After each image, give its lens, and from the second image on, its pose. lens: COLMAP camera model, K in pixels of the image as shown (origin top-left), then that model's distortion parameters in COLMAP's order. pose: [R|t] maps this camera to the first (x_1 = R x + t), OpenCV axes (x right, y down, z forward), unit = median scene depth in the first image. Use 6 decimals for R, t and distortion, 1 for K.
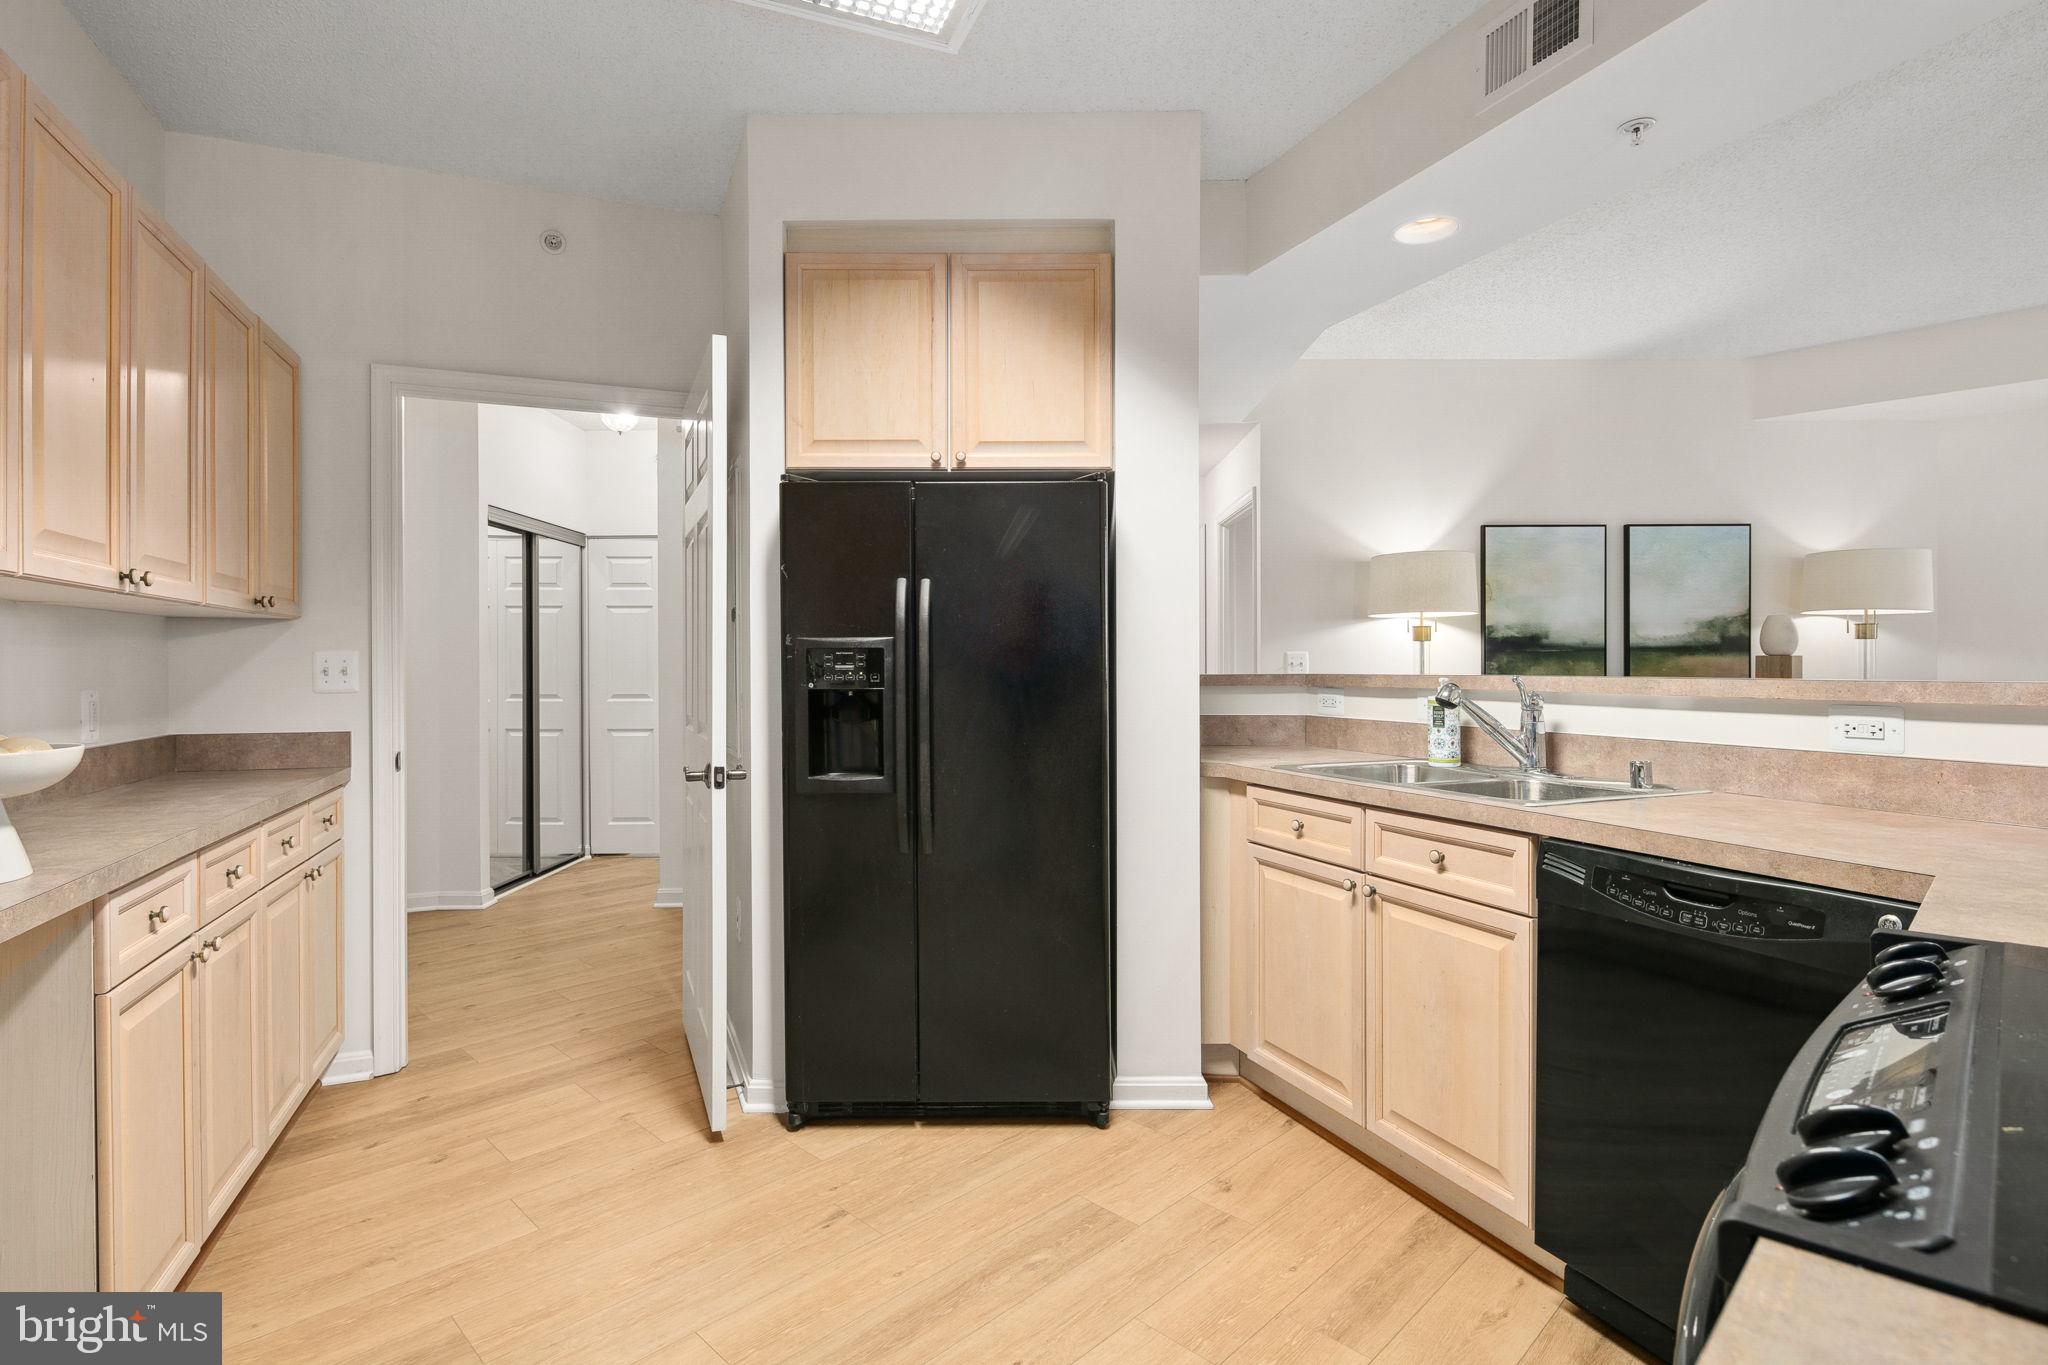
lens RADIAL K [[1012.7, 0, 1013.5], [0, 1012.7, 670.3], [0, 0, 1]] dist [0.000732, -0.000703]
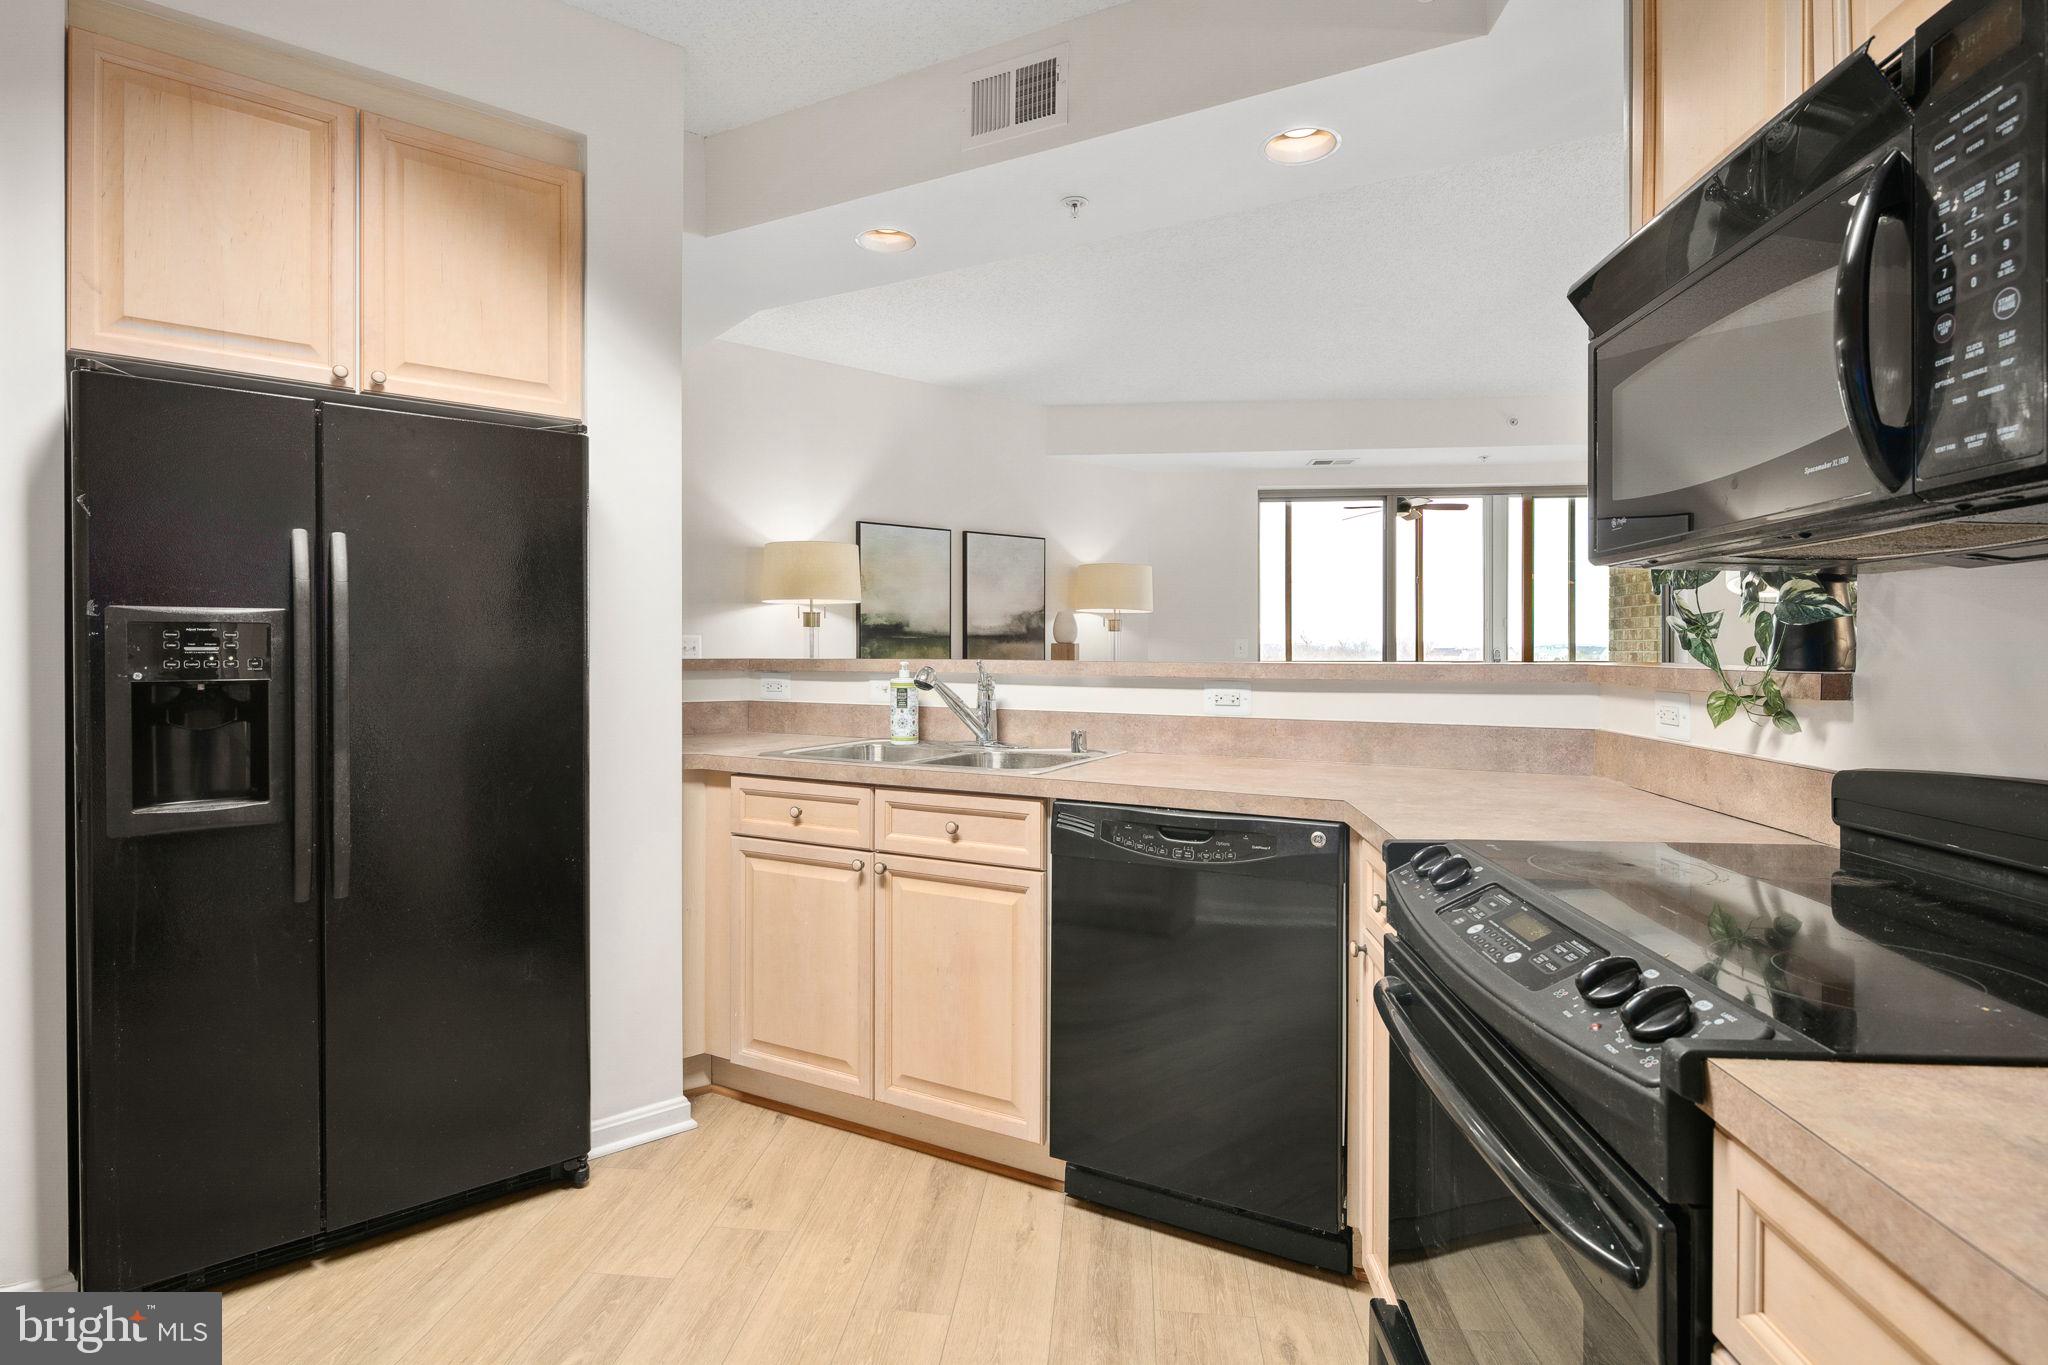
lens RADIAL K [[1011.4, 0, 1021.1], [0, 1011.4, 651.9], [0, 0, 1]] dist [-0.001106, -0.000869]
pose [[0.773125, 0.002631, 0.634248, -0.167879], [-0.000811, 0.999995, -0.003159, 0.000357], [-0.634253, 0.001929, 0.773123, 0.098302]]
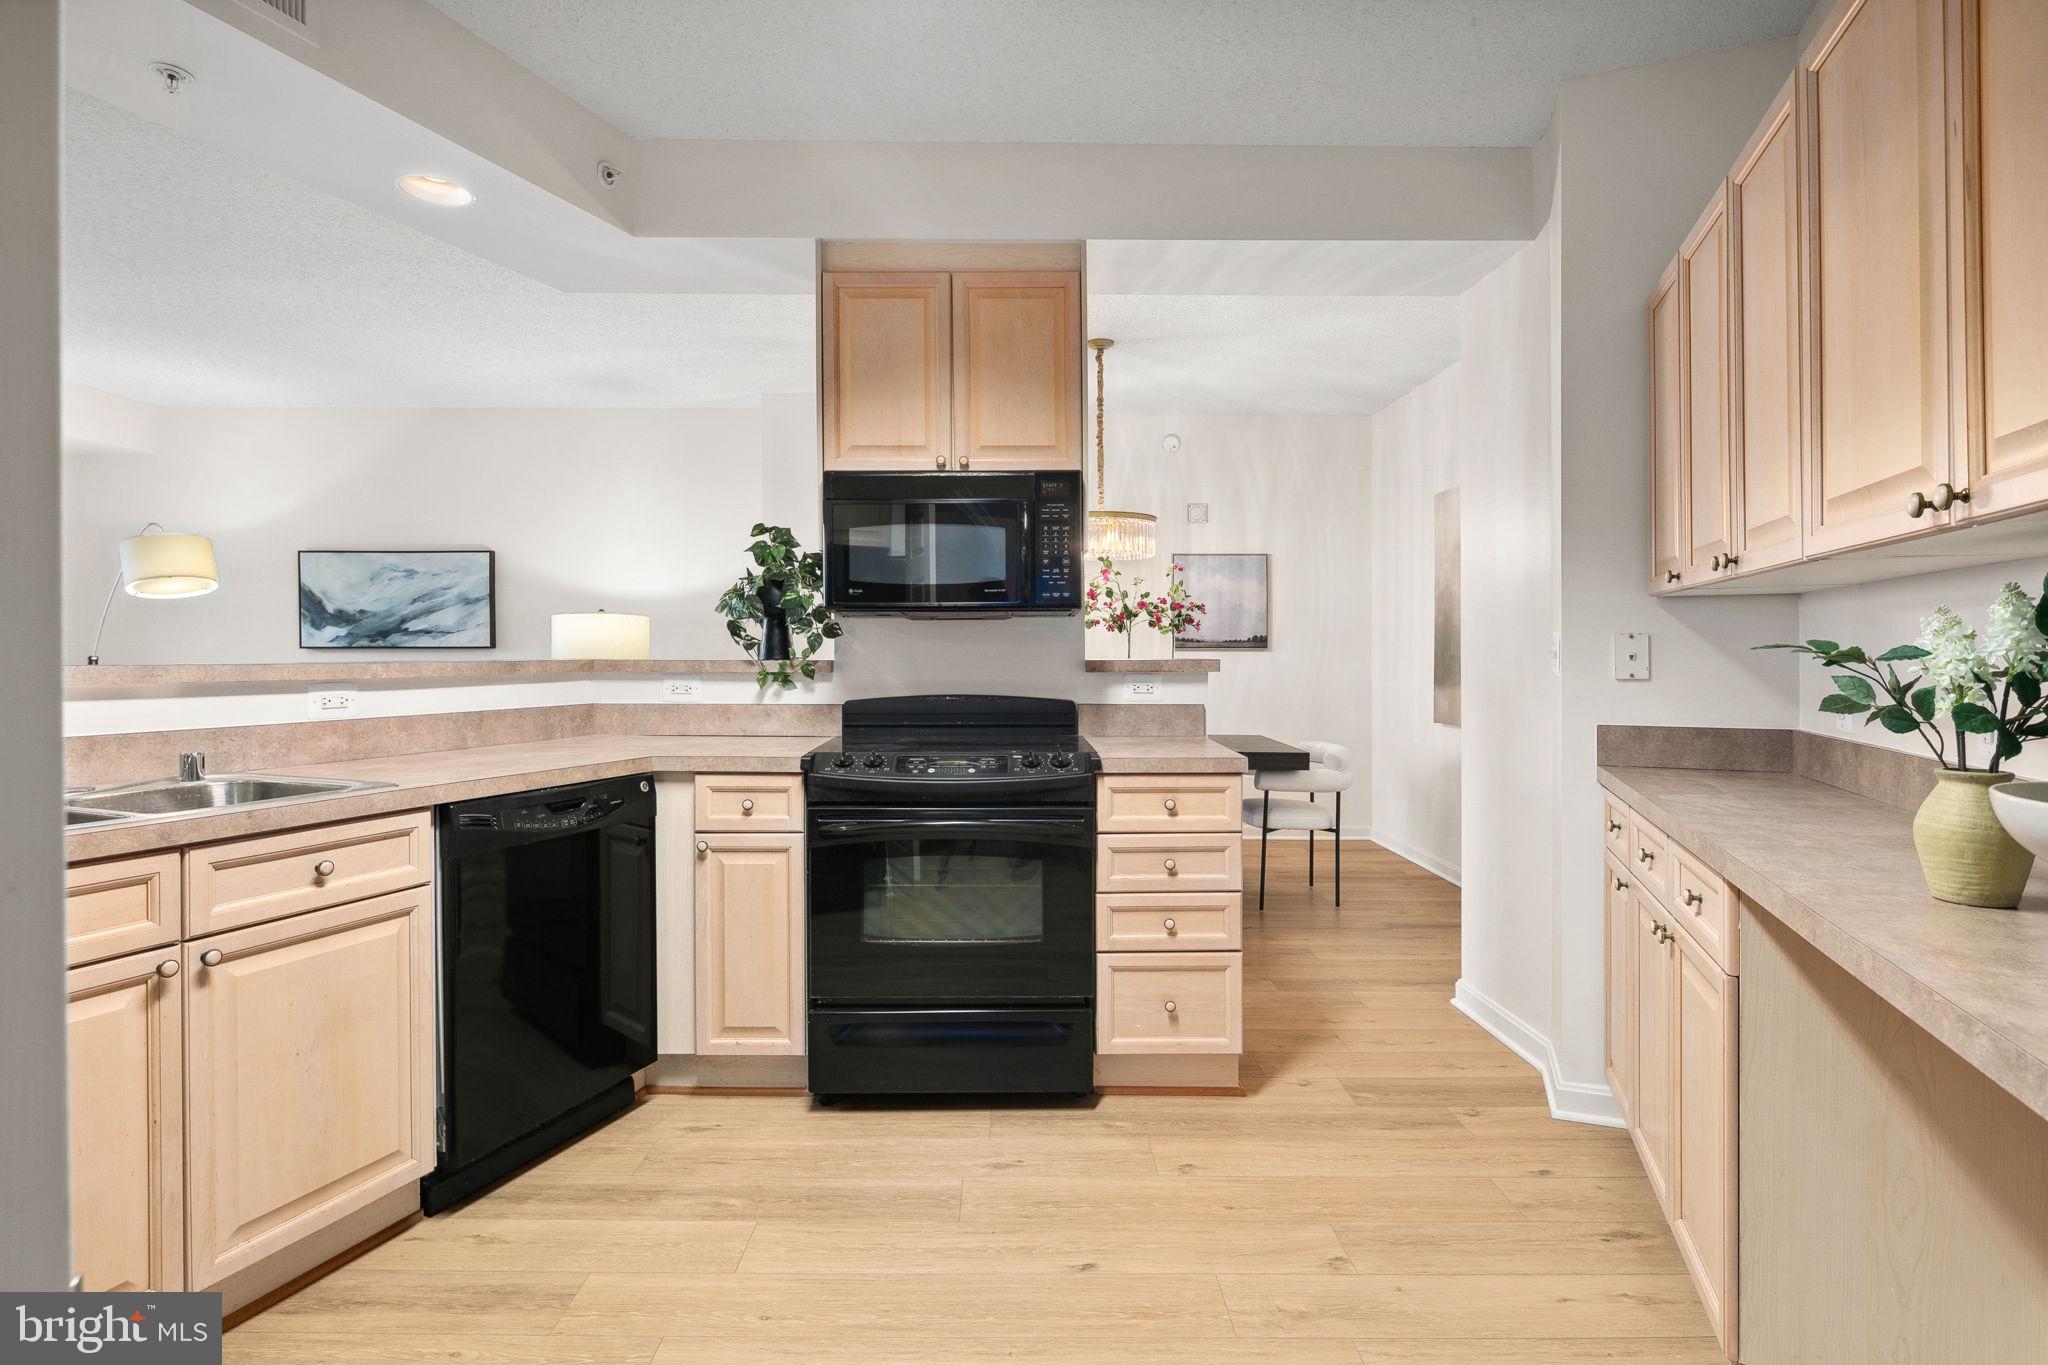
lens RADIAL K [[1011.4, 0, 1021.1], [0, 1011.4, 651.9], [0, 0, 1]] dist [-0.001106, -0.000869]
pose [[-0.721264, 0.002493, 0.692655, -0.505981], [0.006415, 0.999975, 0.003081, -0.002086], [-0.692630, 0.006665, -0.721262, 0.979285]]
